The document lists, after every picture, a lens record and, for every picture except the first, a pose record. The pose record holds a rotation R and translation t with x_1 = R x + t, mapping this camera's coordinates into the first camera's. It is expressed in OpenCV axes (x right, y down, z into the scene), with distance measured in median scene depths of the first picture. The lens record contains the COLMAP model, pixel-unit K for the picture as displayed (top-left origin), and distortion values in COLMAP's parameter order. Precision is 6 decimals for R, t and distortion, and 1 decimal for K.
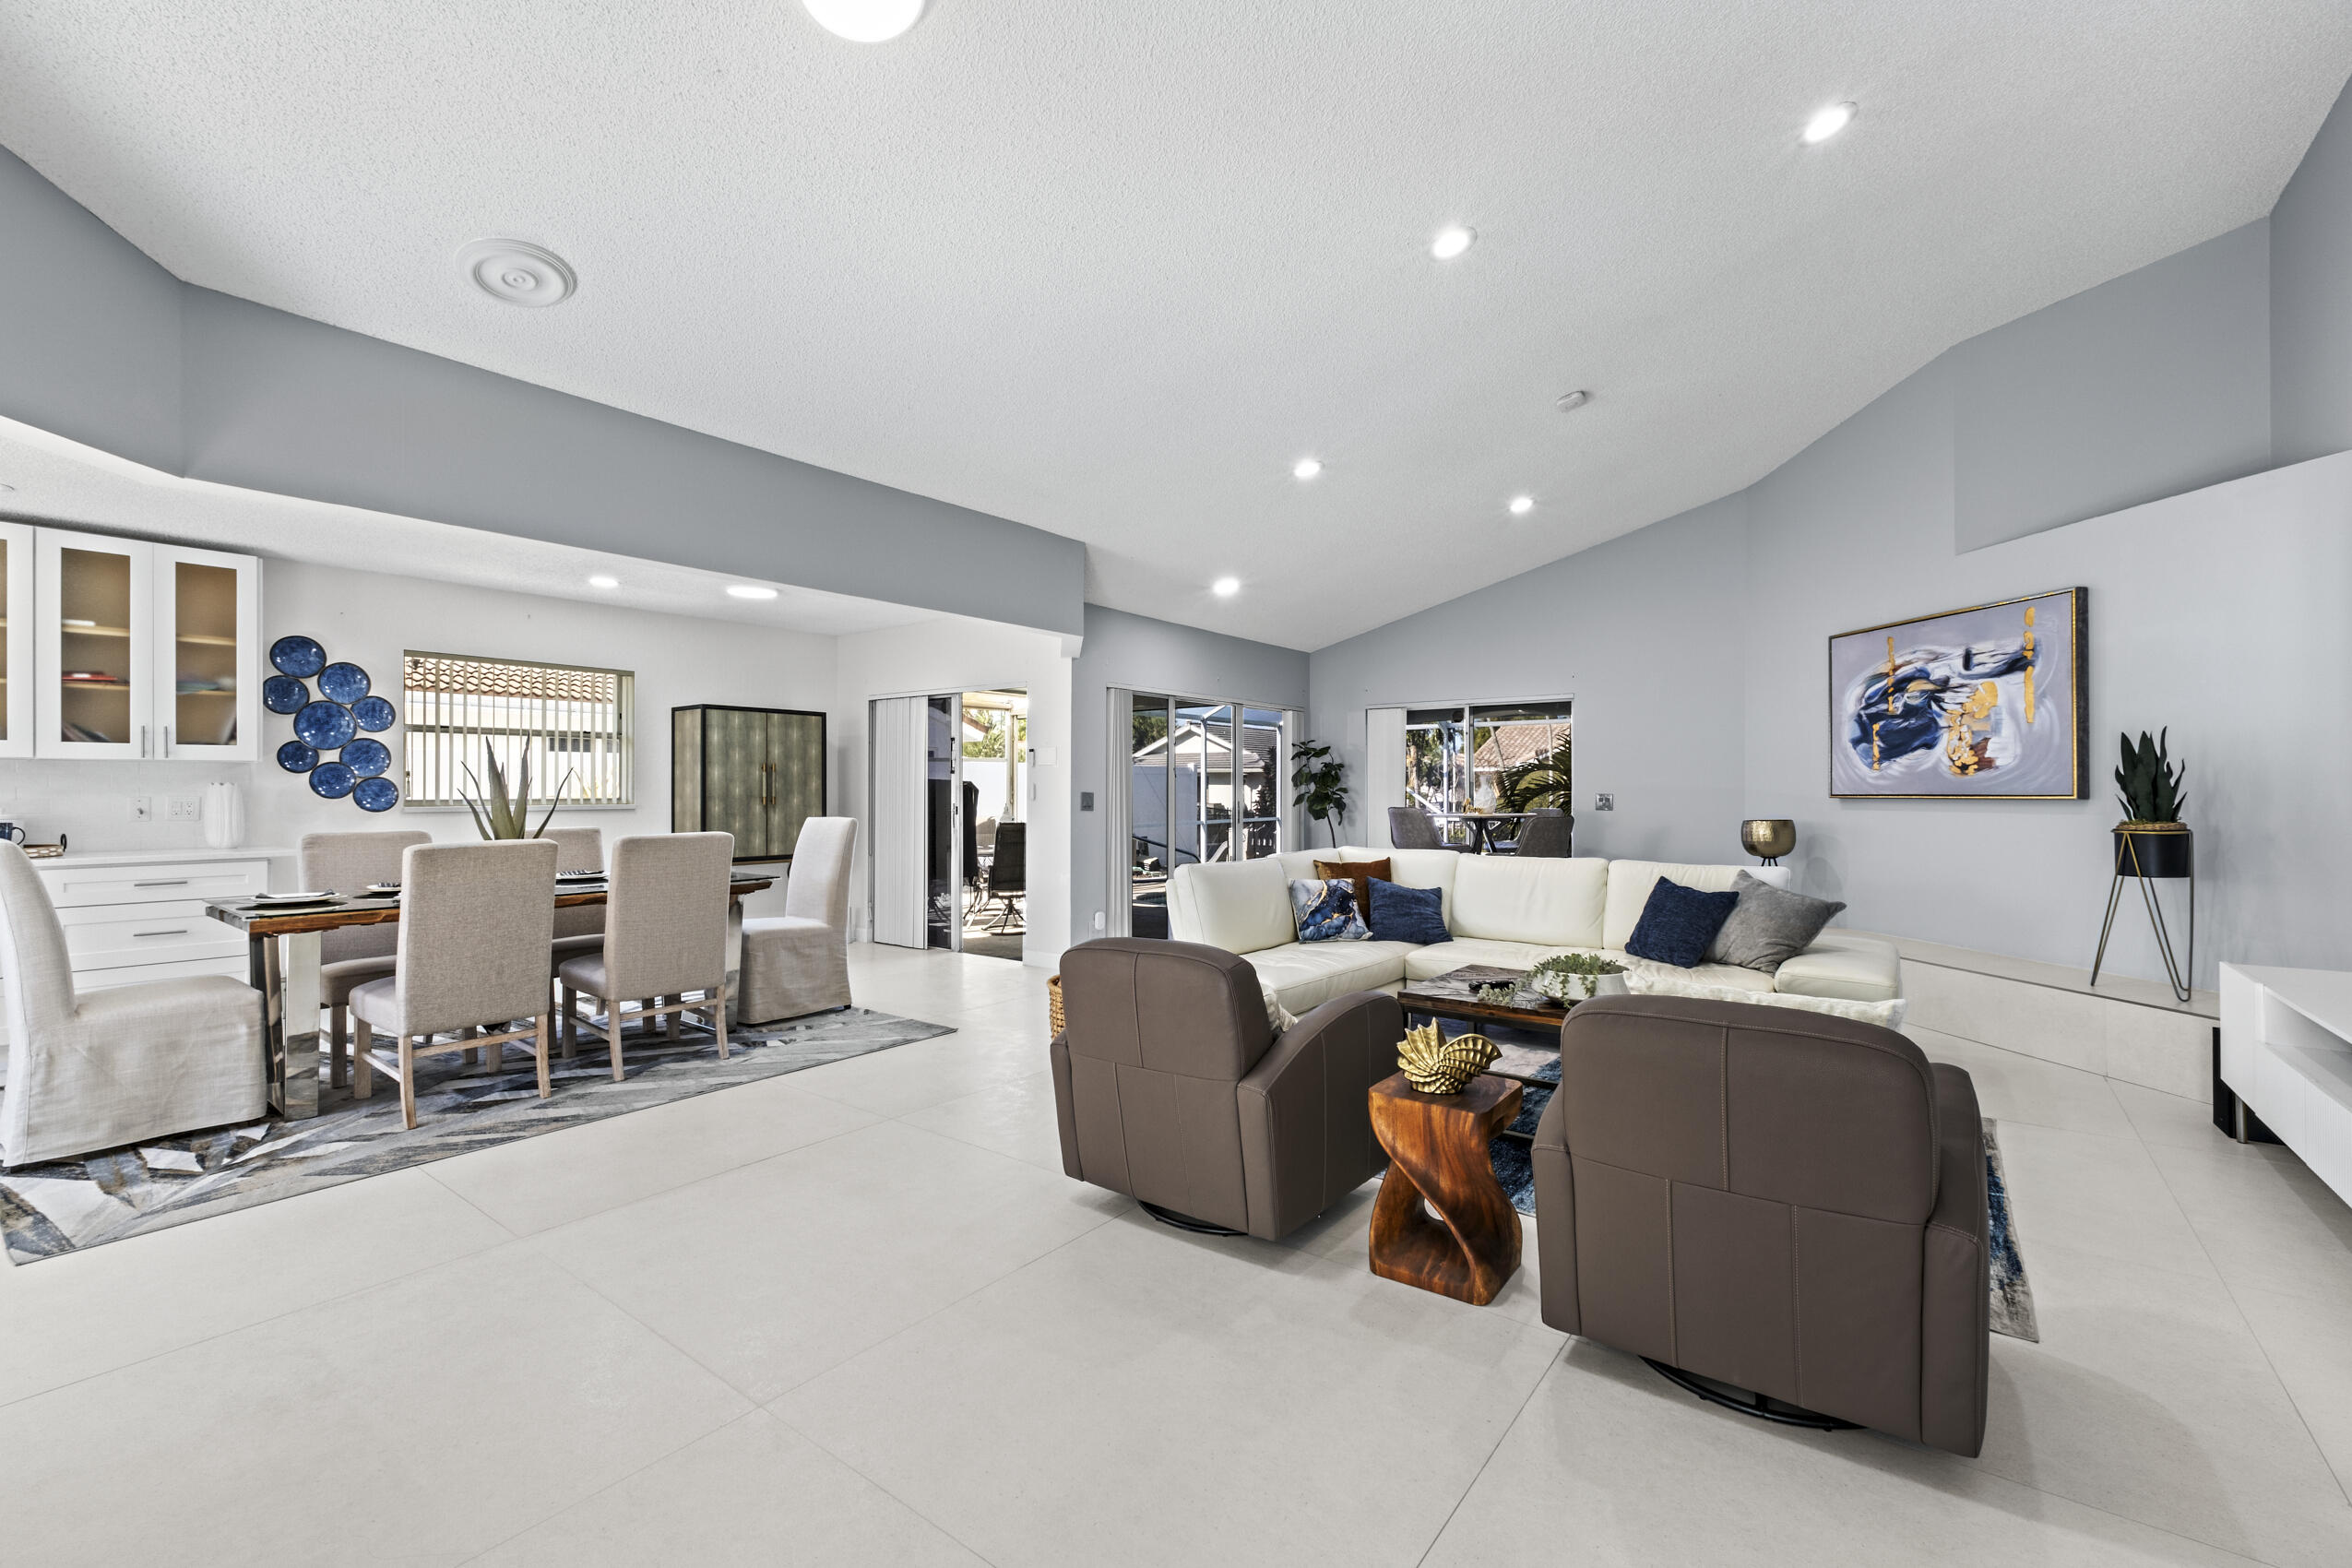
lens RADIAL K [[972.5, 0, 1176.0], [0, 972.5, 784.0], [0, 0, 1]] dist [0.000875, 0.000051]
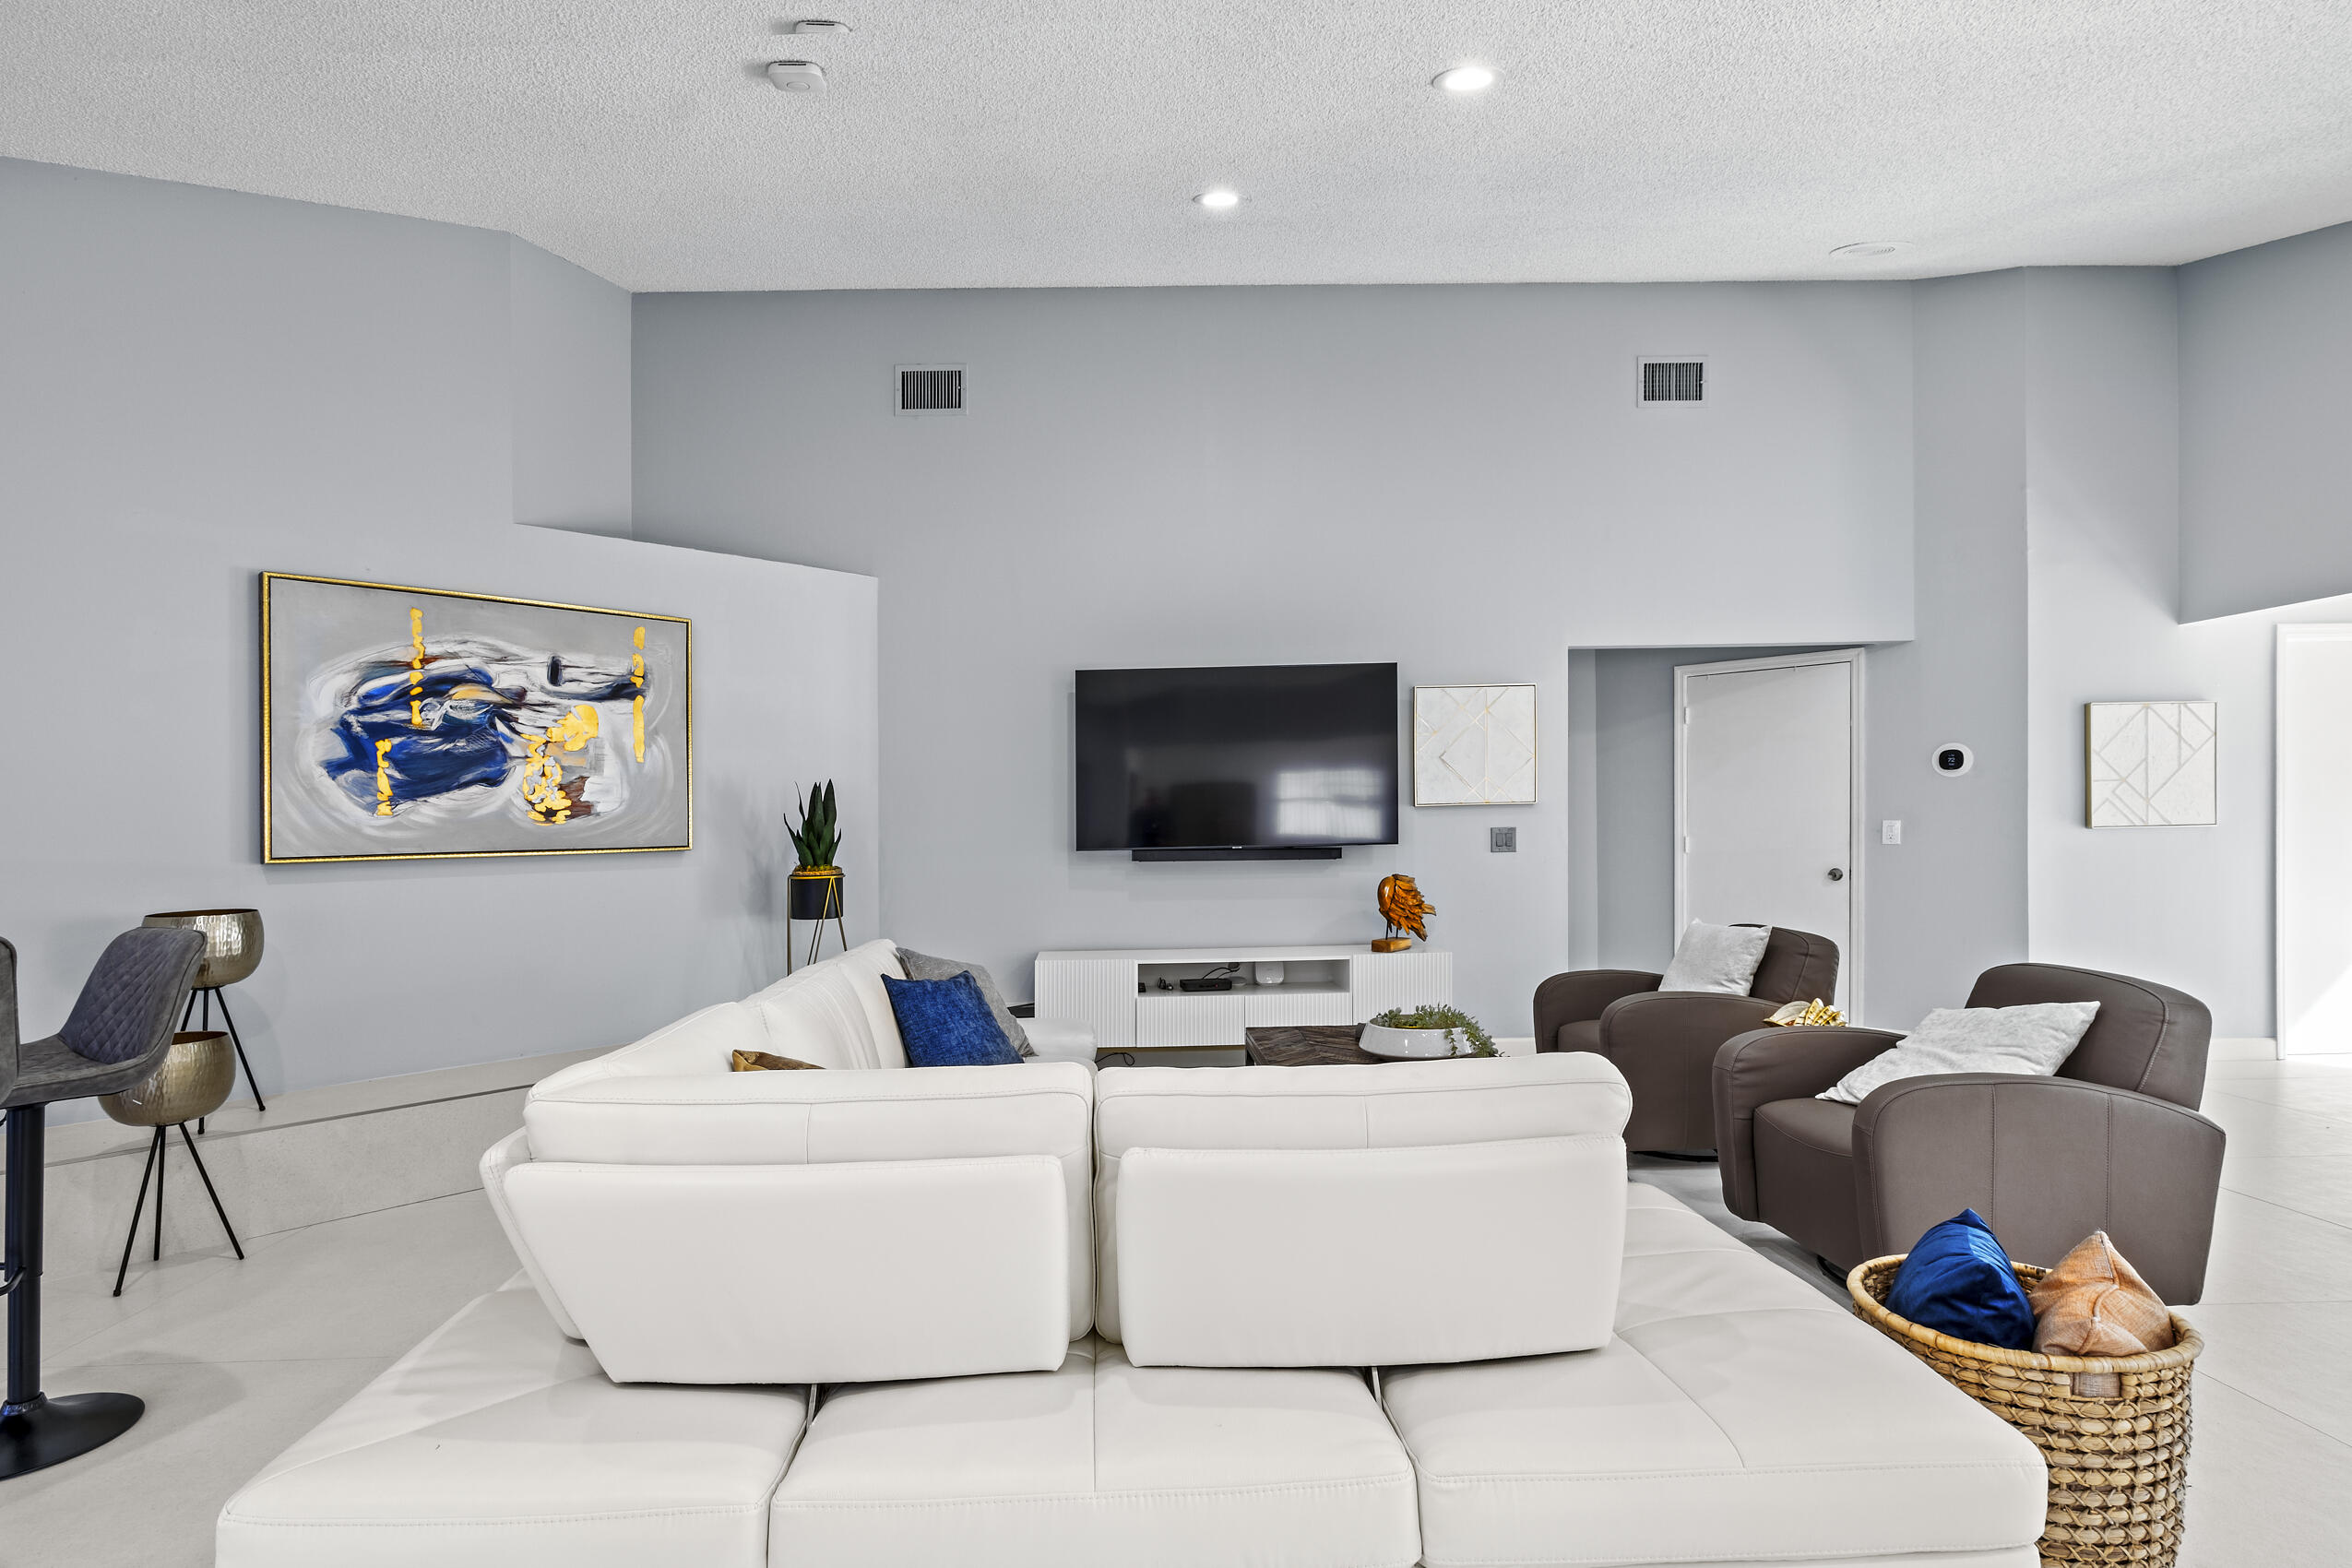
lens RADIAL K [[1194.7, 0, 1088.3], [0, 1194.7, 817.1], [0, 0, 1]] dist [0.001099, 0.000302]
pose [[-0.603850, 0.019275, 0.796865, -0.172494], [0.015836, 0.999800, -0.012183, 0.003589], [-0.796940, 0.005262, -0.604035, 1.203242]]
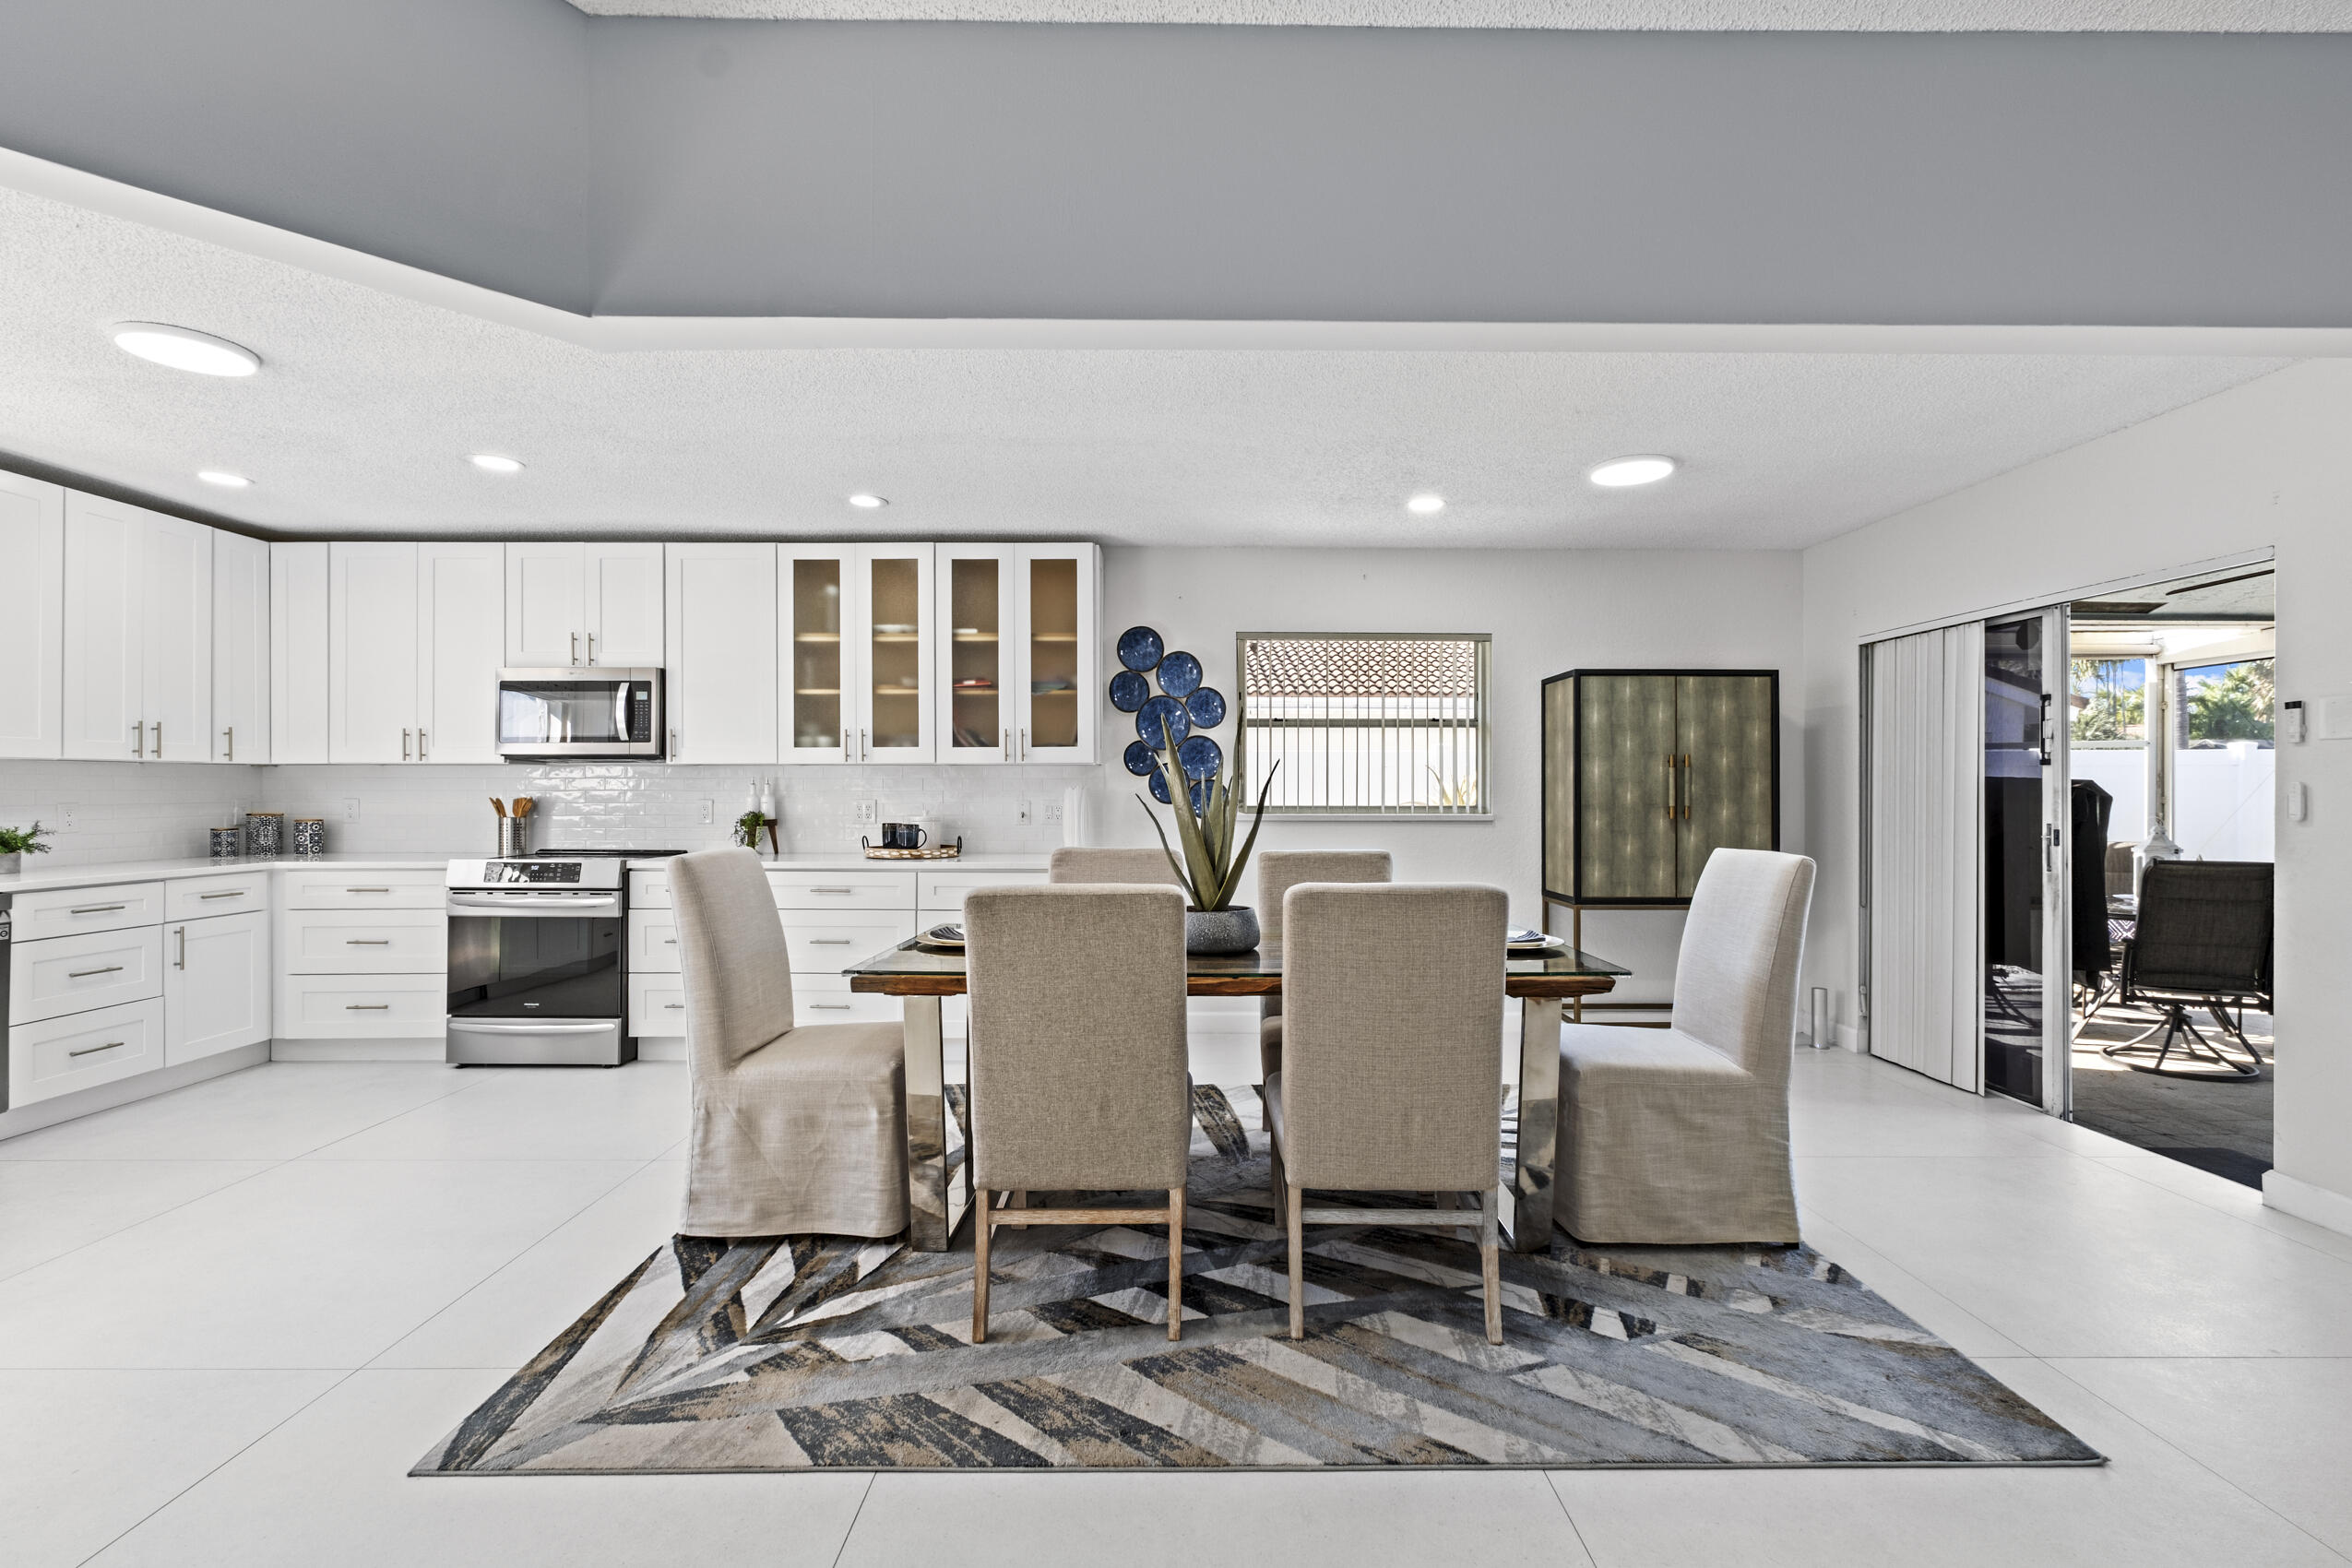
lens RADIAL K [[1011.5, 0, 1176.0], [0, 1011.5, 784.0], [0, 0, 1]] dist [0.001812, 0.000439]
pose [[0.609049, -0.003285, -0.793126, -0.121695], [0.001905, 0.999995, -0.002680, -0.000495], [0.793130, 0.000121, 0.609052, 0.444379]]
